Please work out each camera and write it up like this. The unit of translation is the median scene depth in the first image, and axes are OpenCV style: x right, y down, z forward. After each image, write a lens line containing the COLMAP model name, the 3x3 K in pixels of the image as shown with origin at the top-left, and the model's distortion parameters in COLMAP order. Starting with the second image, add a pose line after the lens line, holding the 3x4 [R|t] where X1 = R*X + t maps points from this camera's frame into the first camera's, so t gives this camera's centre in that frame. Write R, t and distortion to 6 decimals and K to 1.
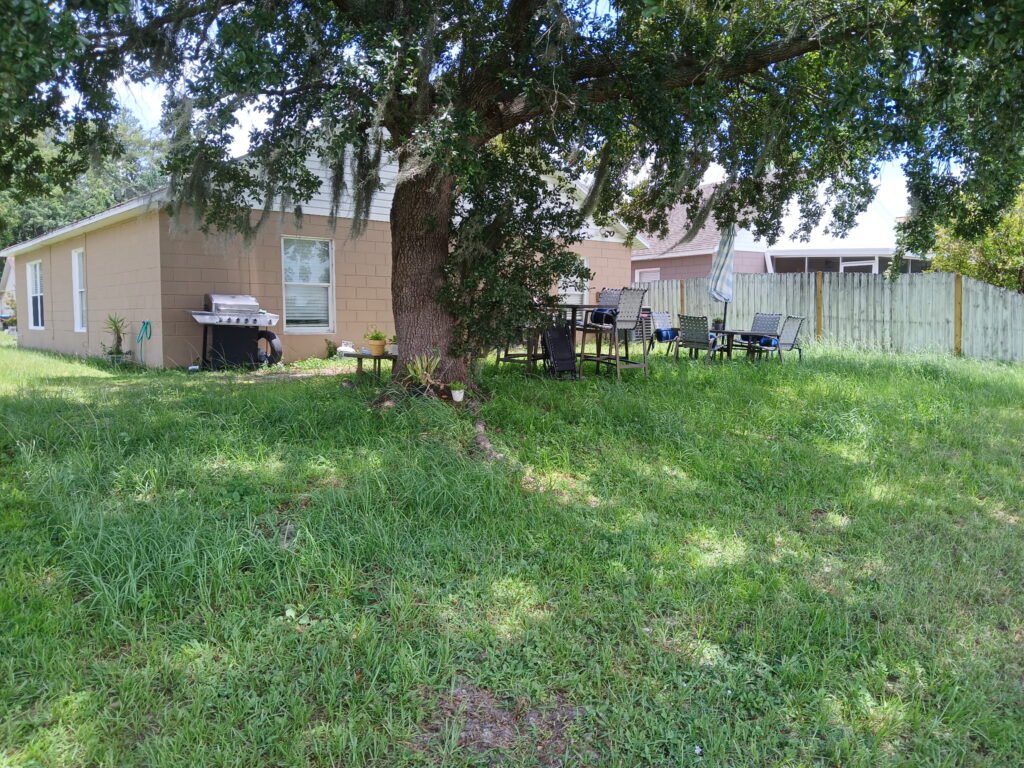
lens RADIAL K [[798.8, 0, 512.0], [0, 798.8, 384.0], [0, 0, 1]] dist [0.077831, -0.177090]
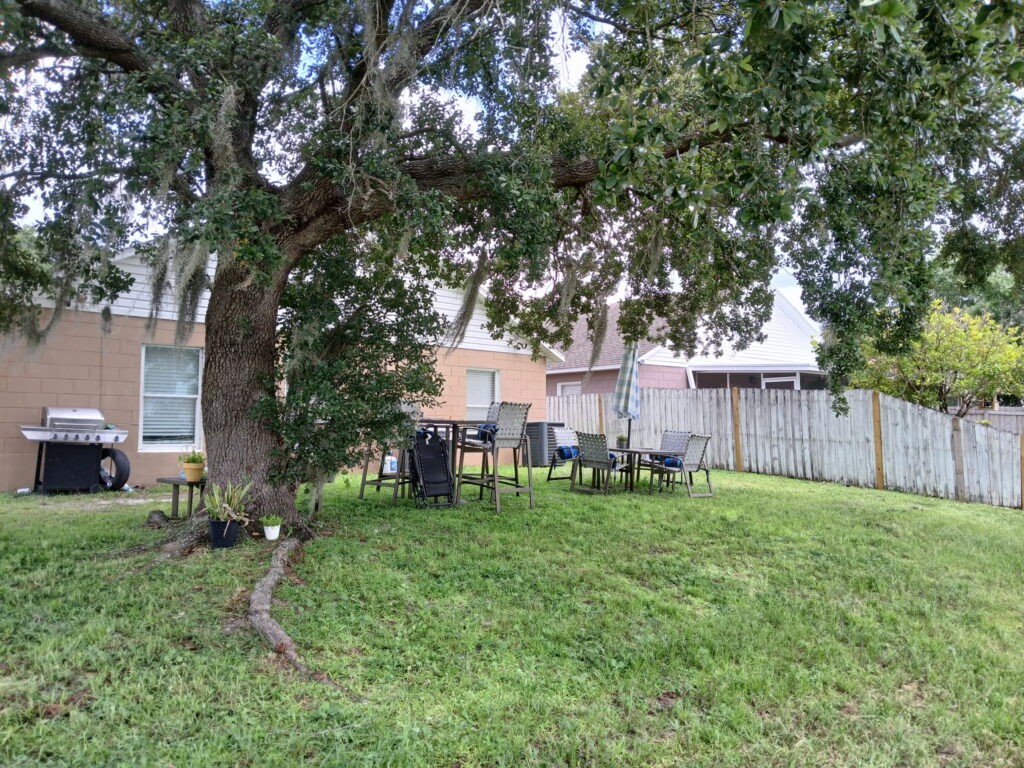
lens RADIAL K [[807.8, 0, 512.0], [0, 807.8, 384.0], [0, 0, 1]] dist [0.015275, -0.048147]
pose [[0.998124, 0.008221, 0.060668, 0.069204], [0.000331, 0.990204, -0.139627, -0.011169], [-0.061221, 0.139385, 0.988344, 0.077875]]
